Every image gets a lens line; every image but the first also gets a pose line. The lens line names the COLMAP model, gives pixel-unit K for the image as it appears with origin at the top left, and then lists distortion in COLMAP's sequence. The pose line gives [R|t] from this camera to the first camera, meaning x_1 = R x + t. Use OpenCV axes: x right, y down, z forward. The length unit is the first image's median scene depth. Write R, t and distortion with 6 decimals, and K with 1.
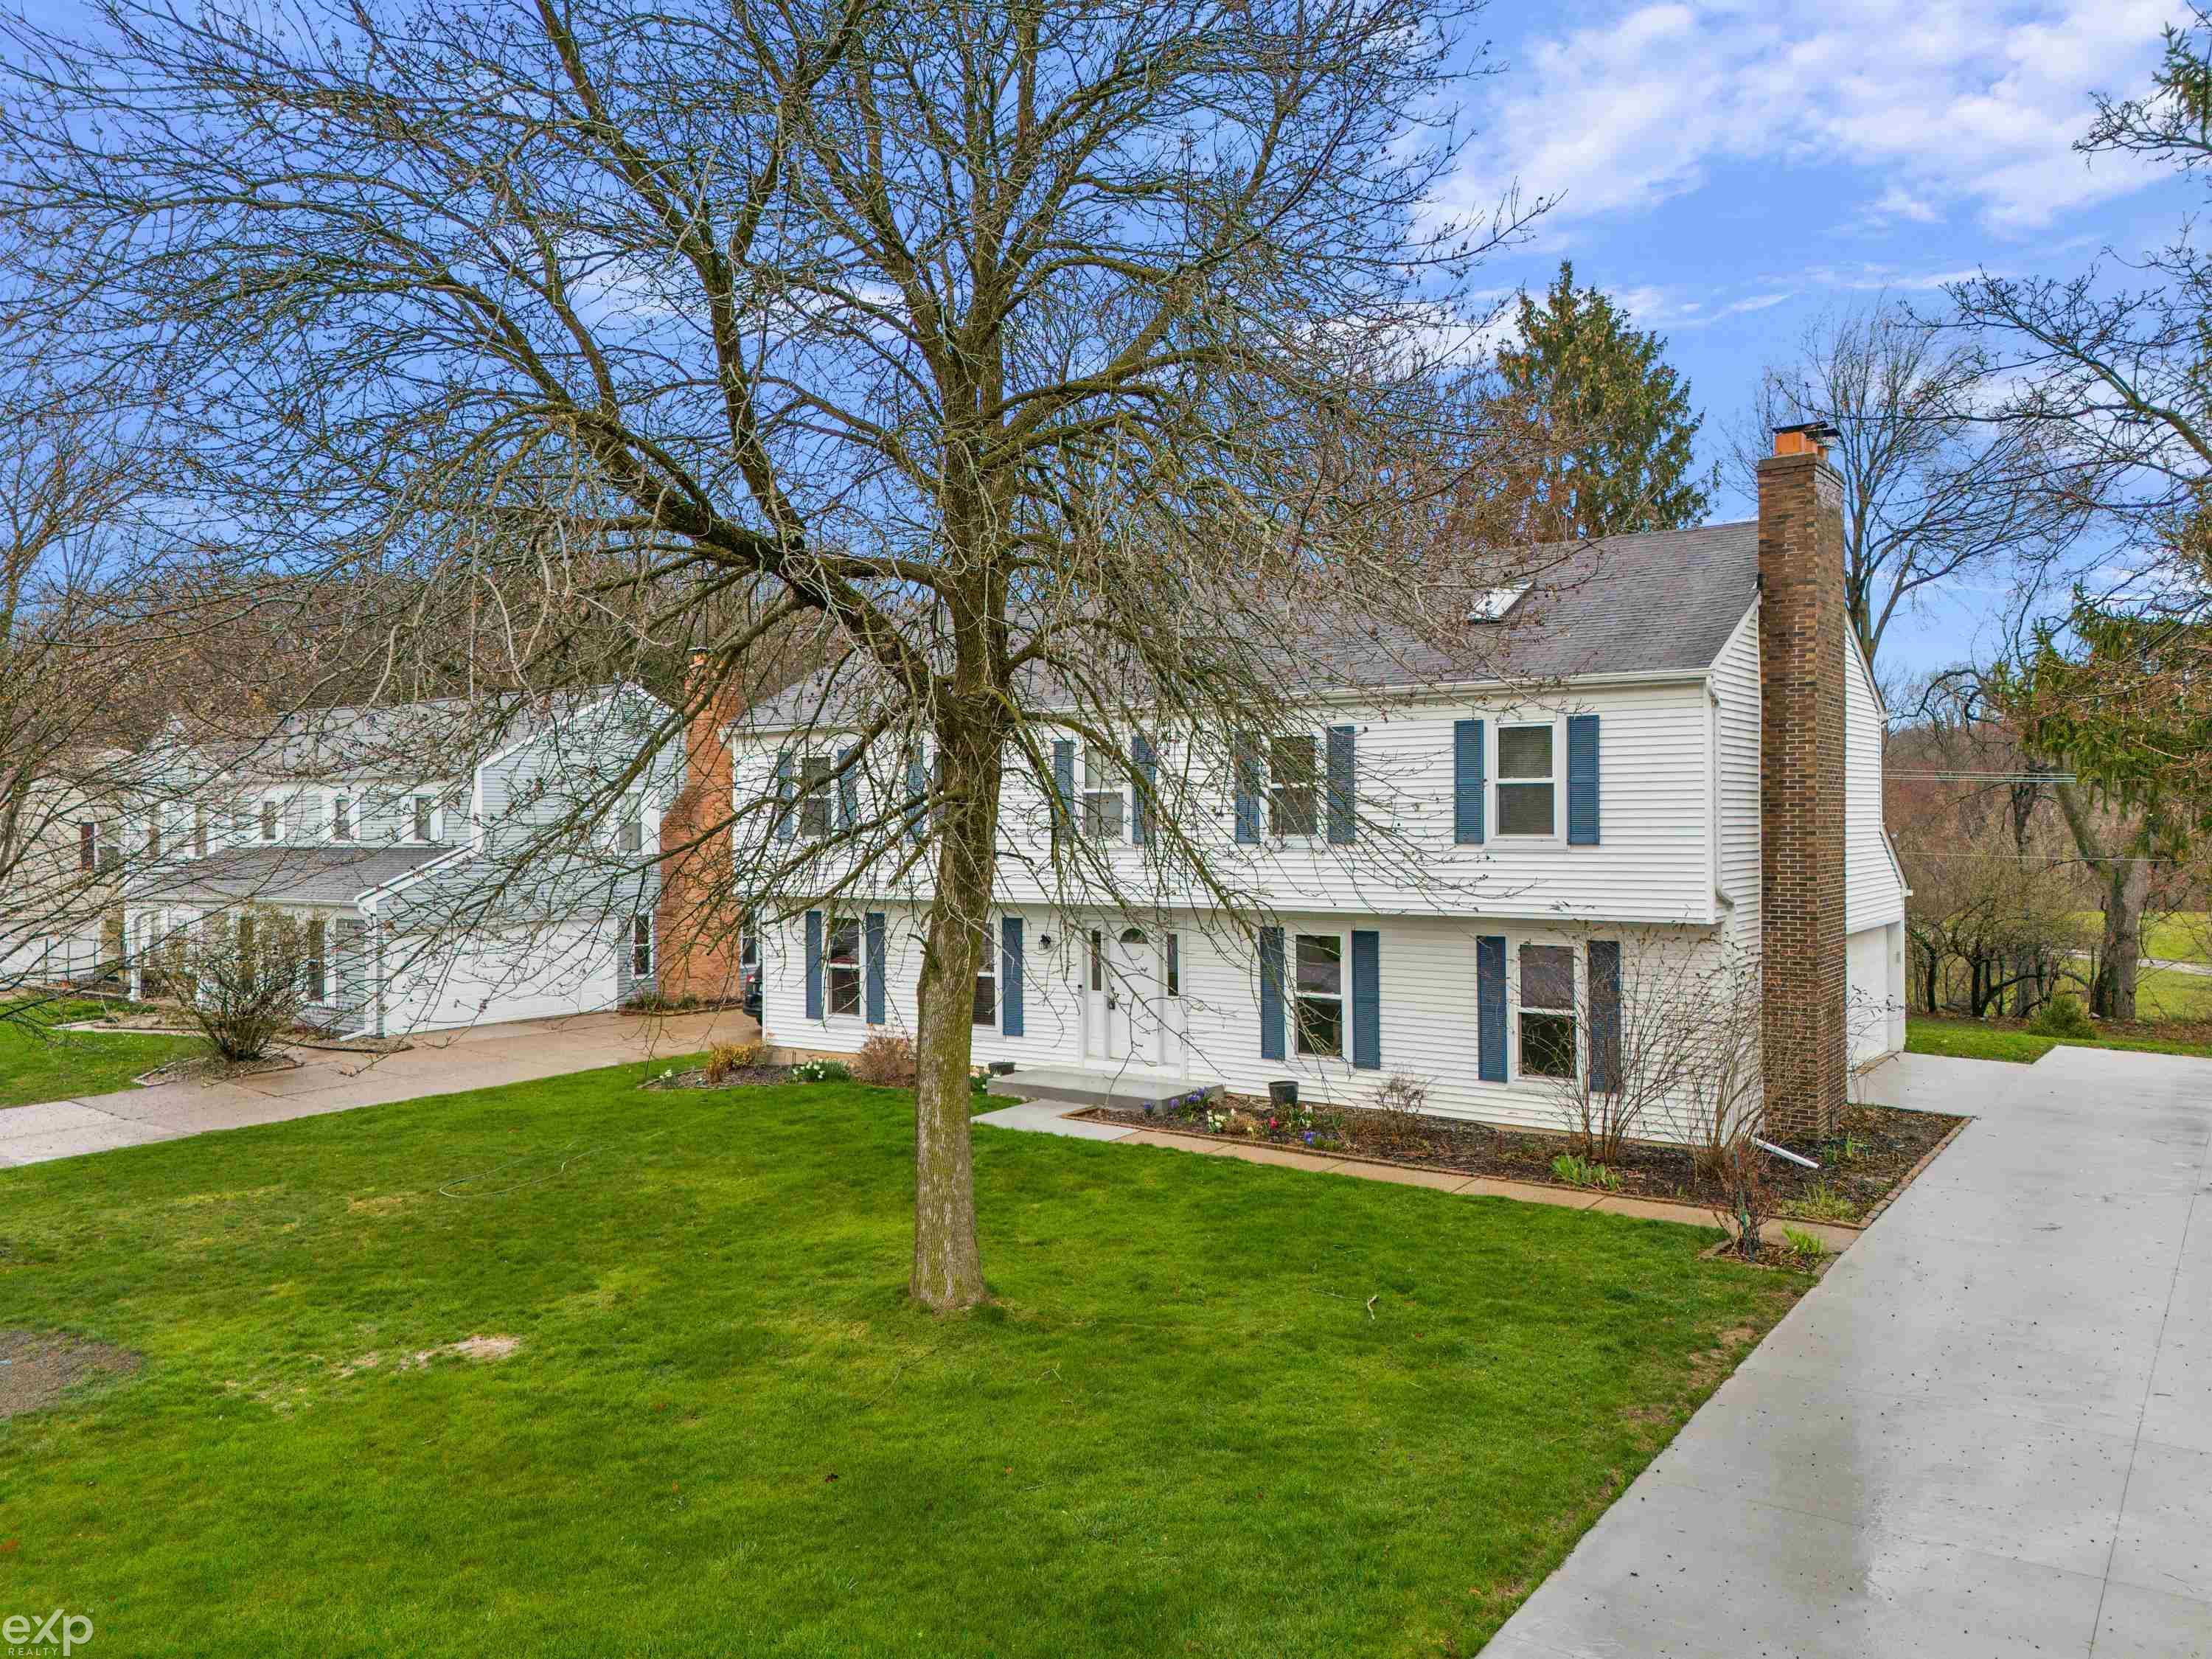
lens RADIAL K [[1620.2, 0, 1078.4], [0, 1620.2, 822.6], [0, 0, 1]] dist [0.063298, -0.042182]
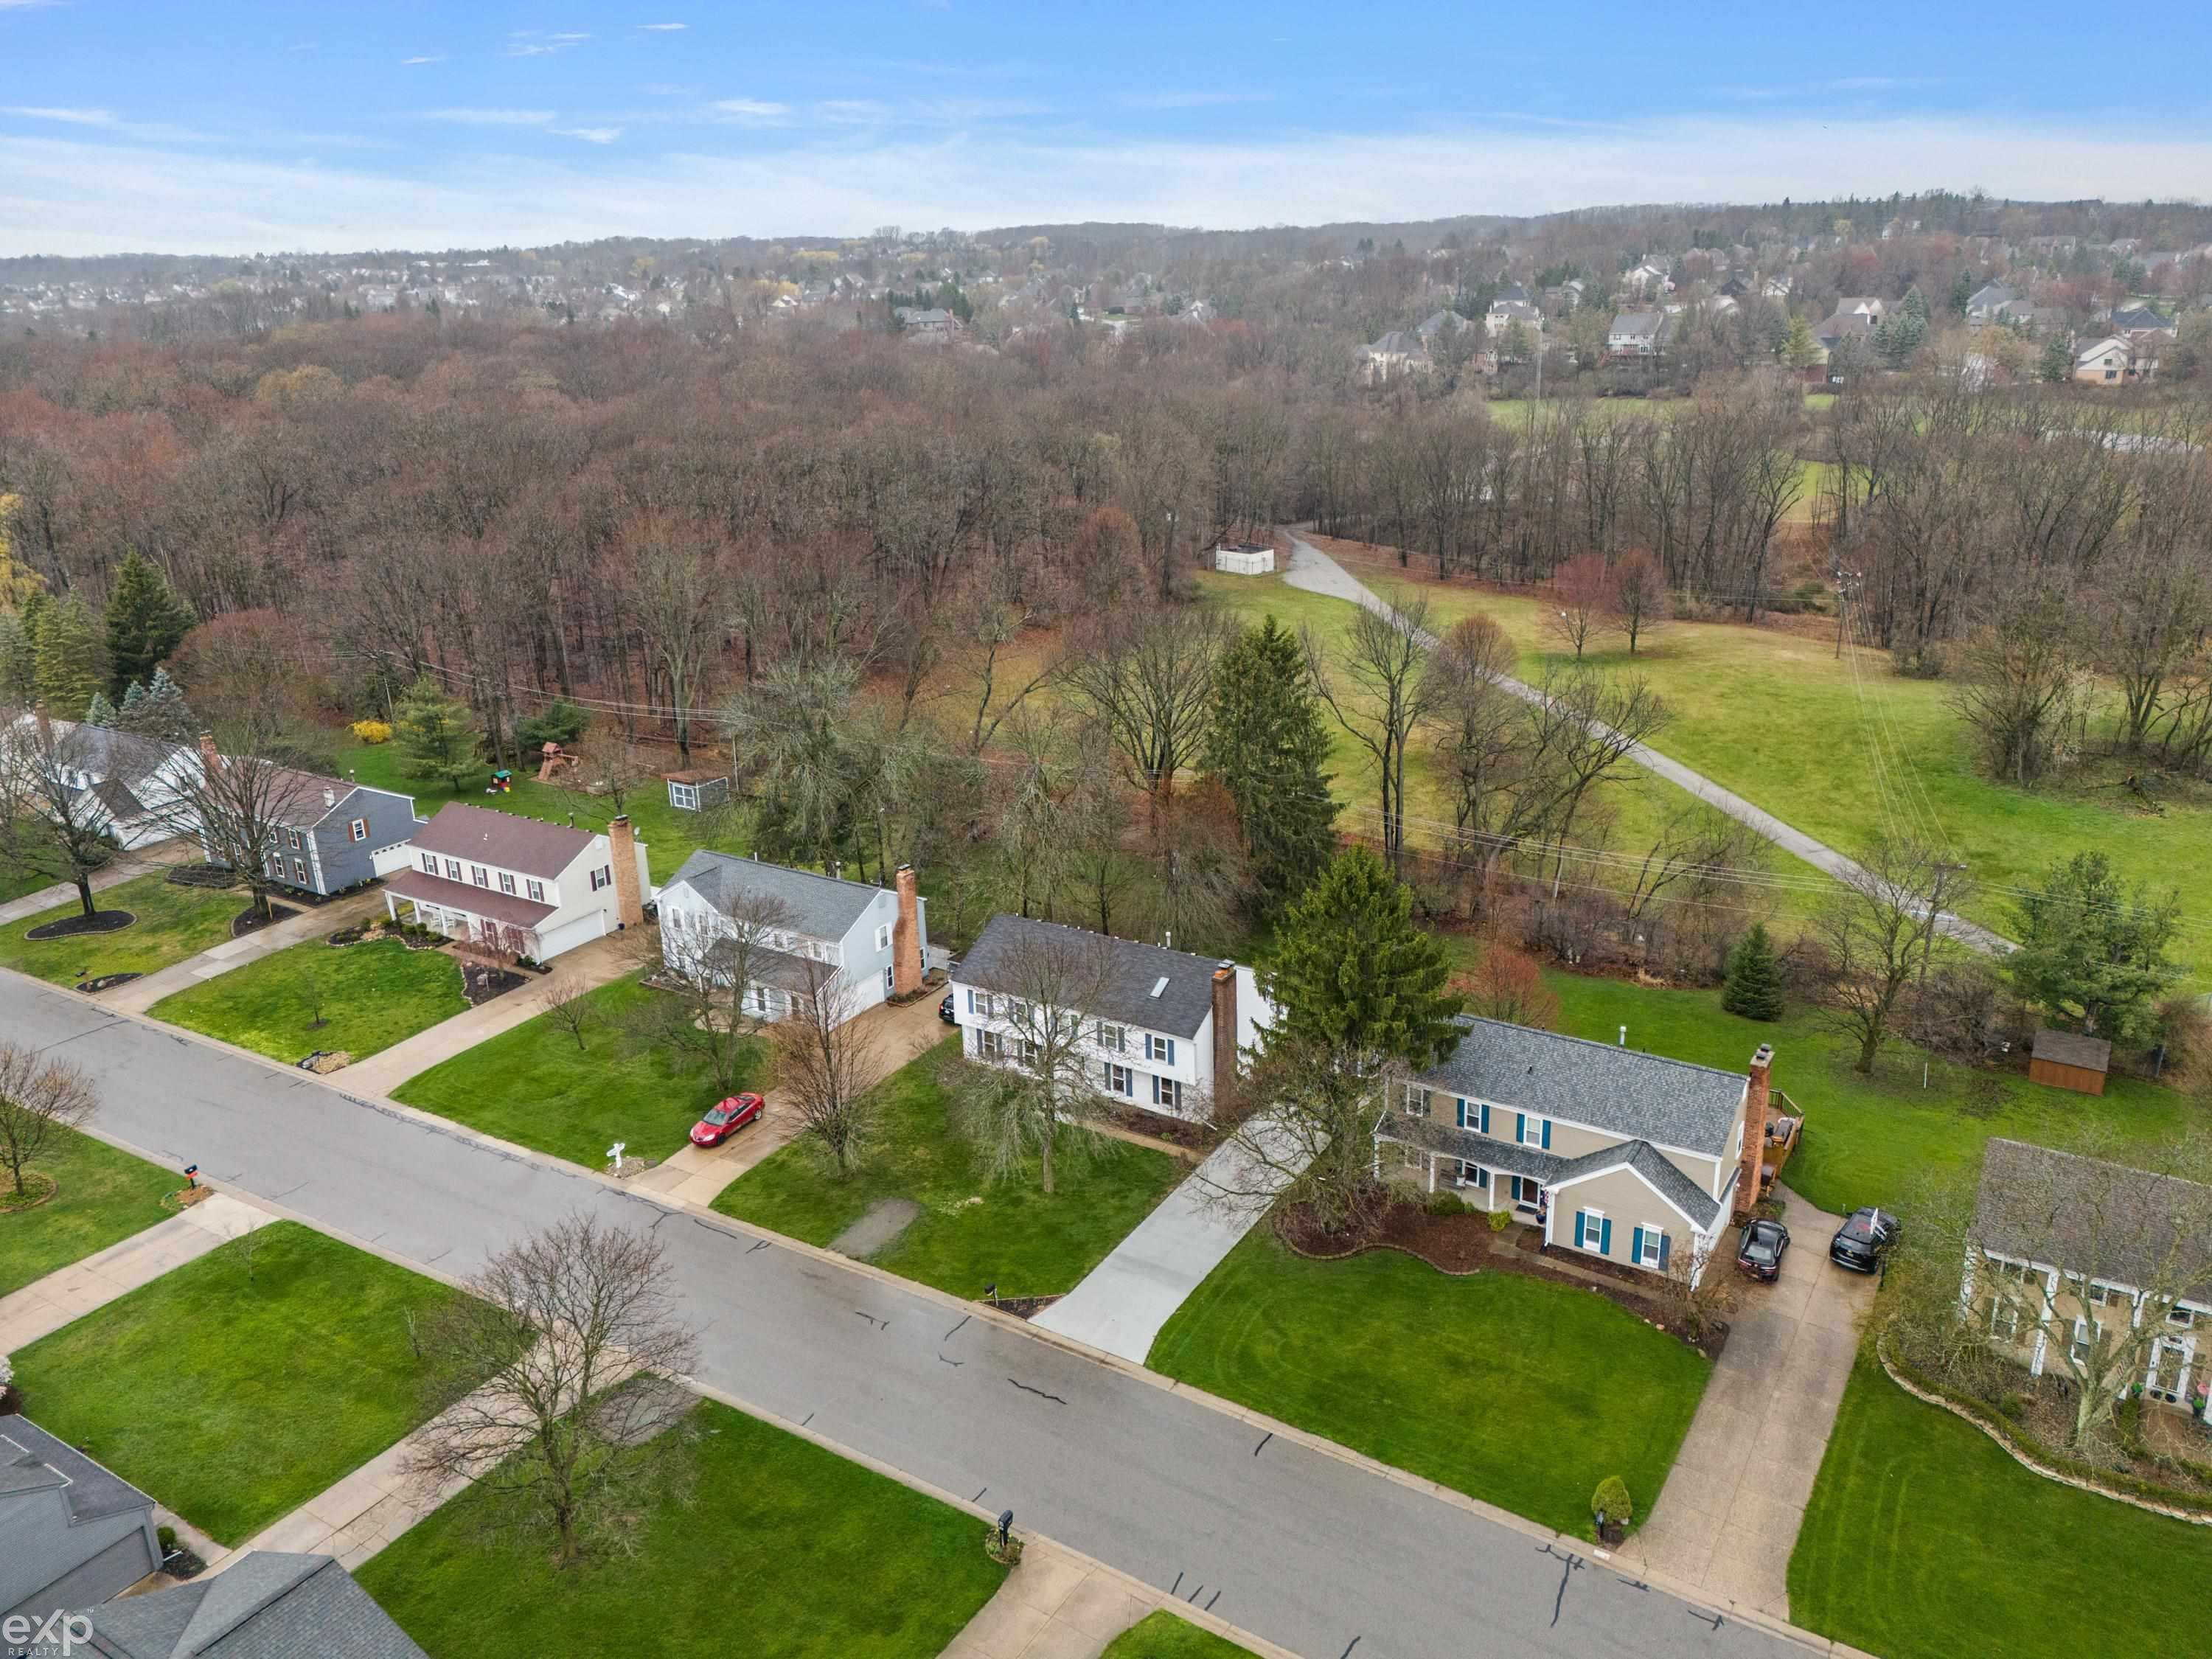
lens RADIAL K [[1620.2, 0, 1078.4], [0, 1620.2, 822.6], [0, 0, 1]] dist [0.063298, -0.042182]
pose [[0.997748, -0.043540, 0.051015, -0.145477], [0.025062, 0.947567, 0.318573, -1.929222], [-0.062211, -0.316577, 0.946525, -2.858021]]
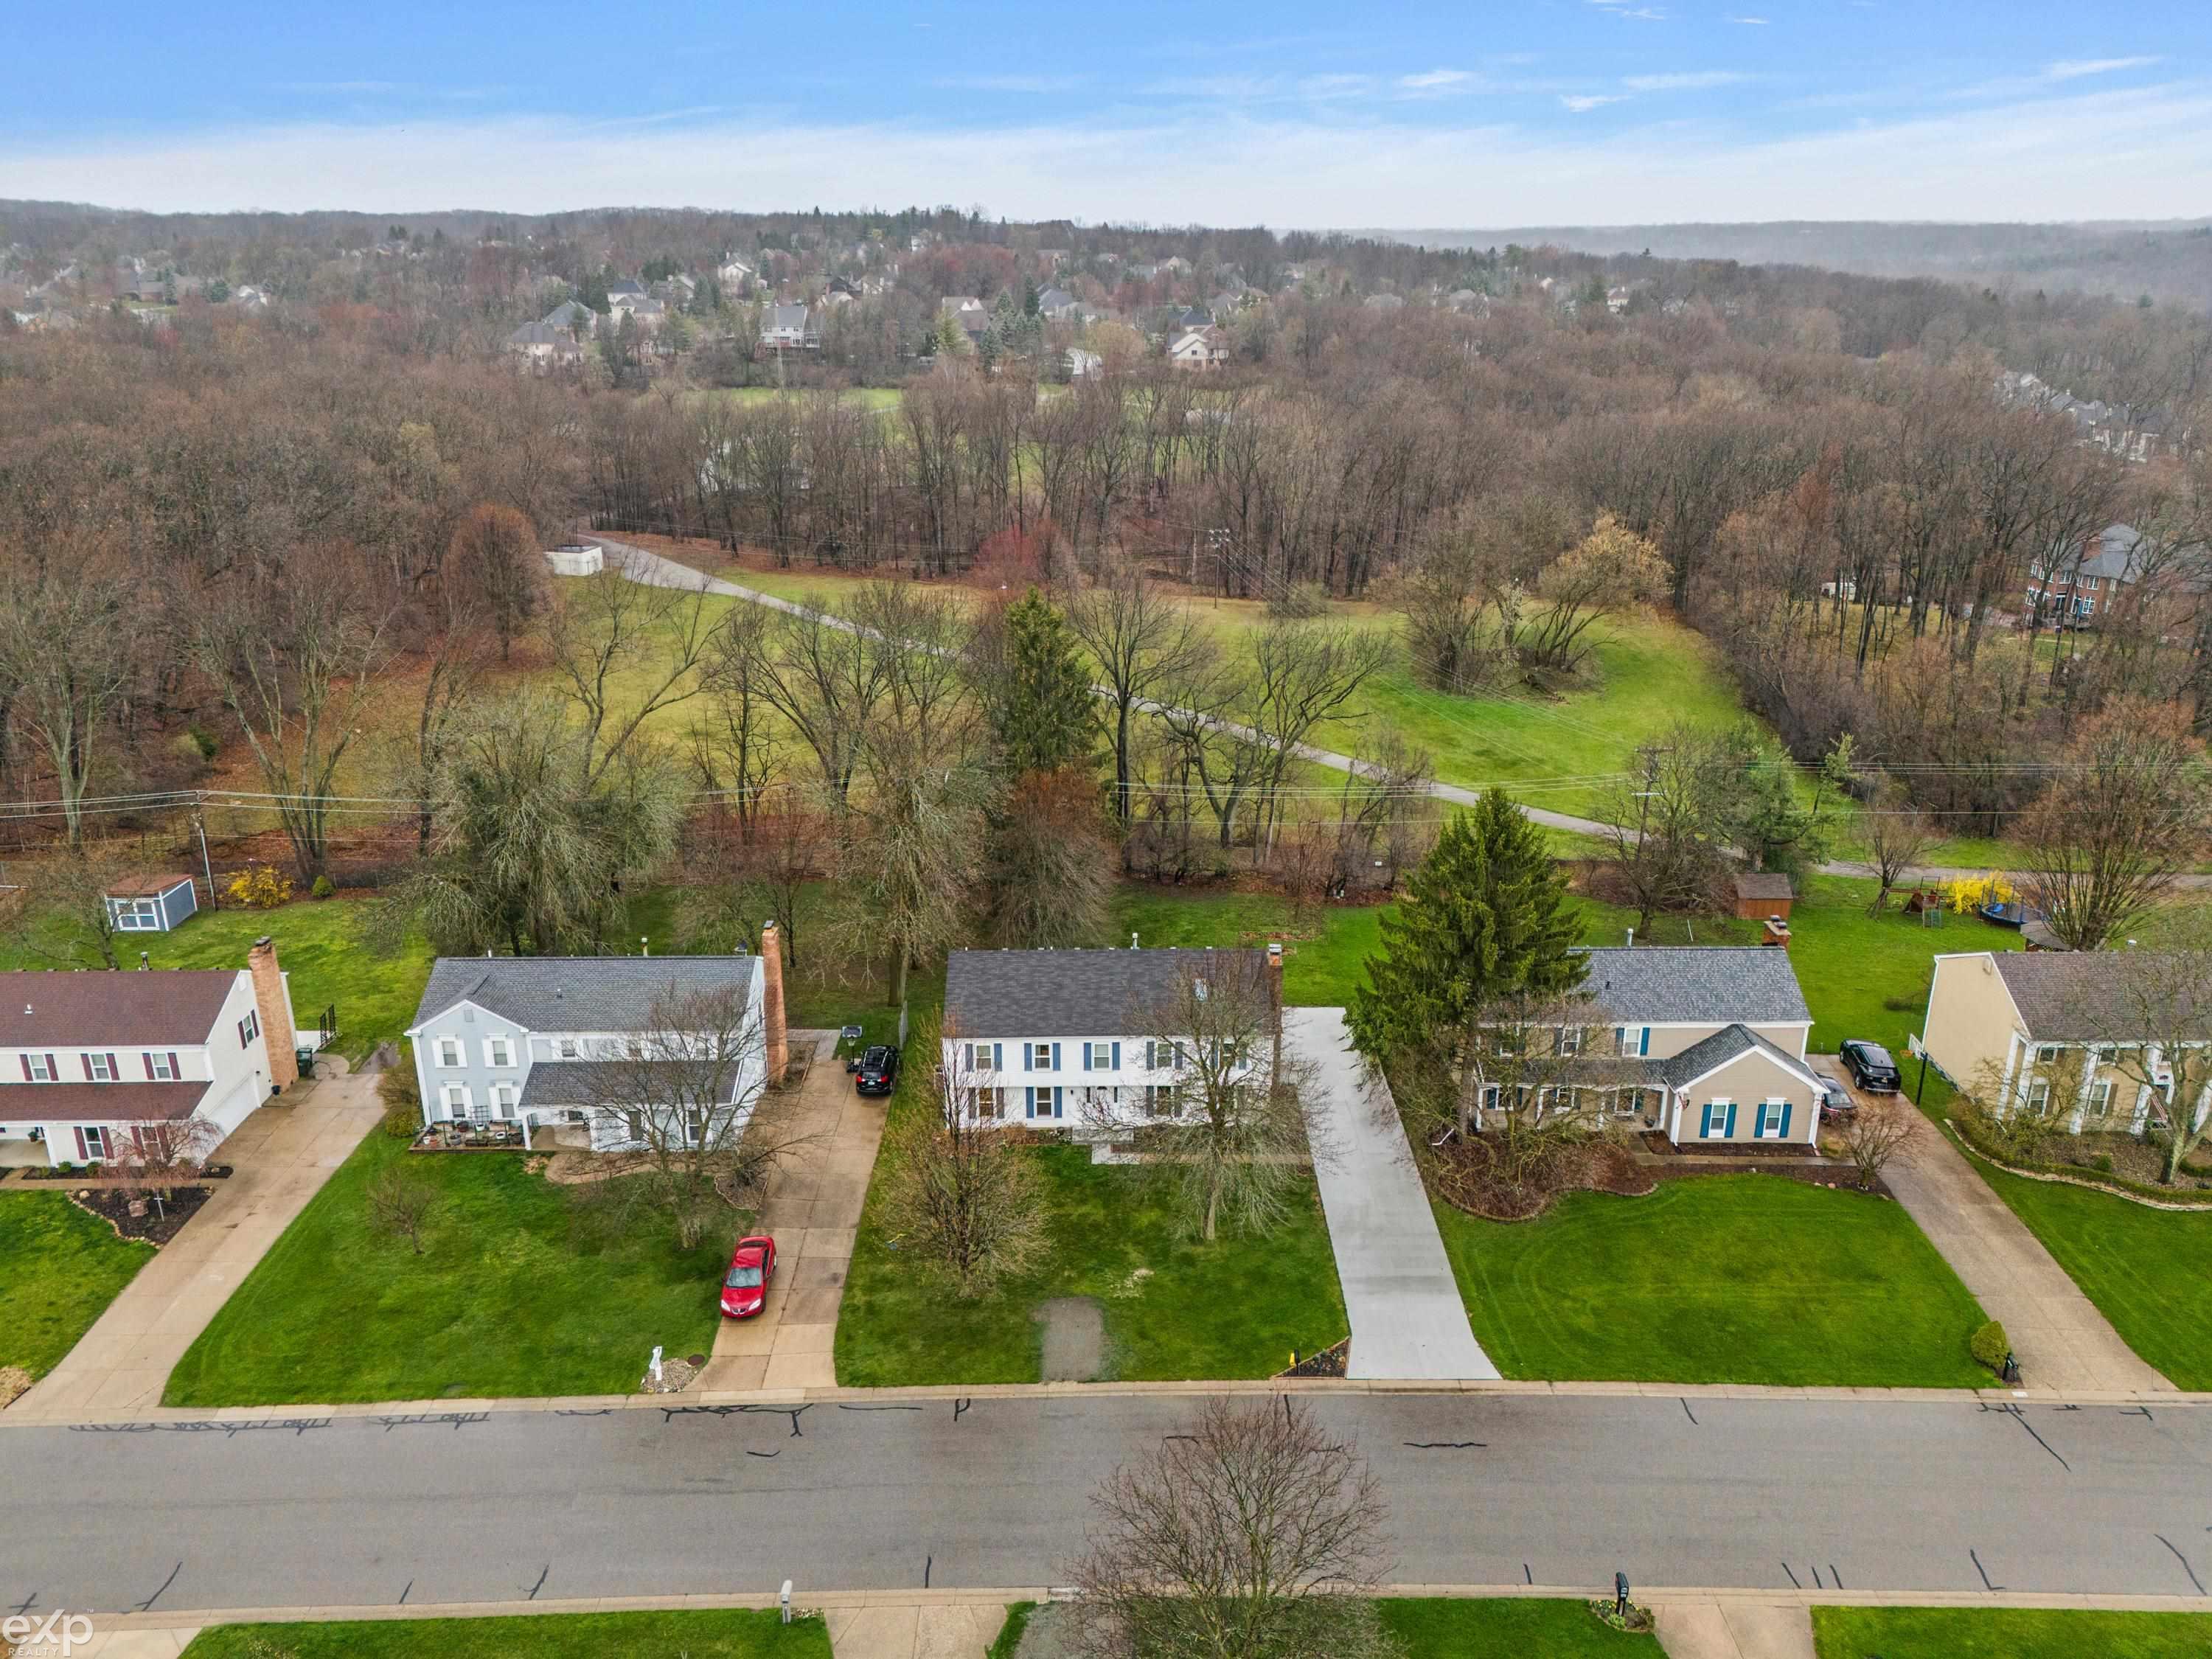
lens RADIAL K [[1620.2, 0, 1078.4], [0, 1620.2, 822.6], [0, 0, 1]] dist [0.063298, -0.042182]
pose [[0.810885, -0.195999, 0.551406, -2.025515], [0.006482, 0.945195, 0.326441, -1.795184], [-0.585169, -0.261133, 0.767715, -1.665627]]
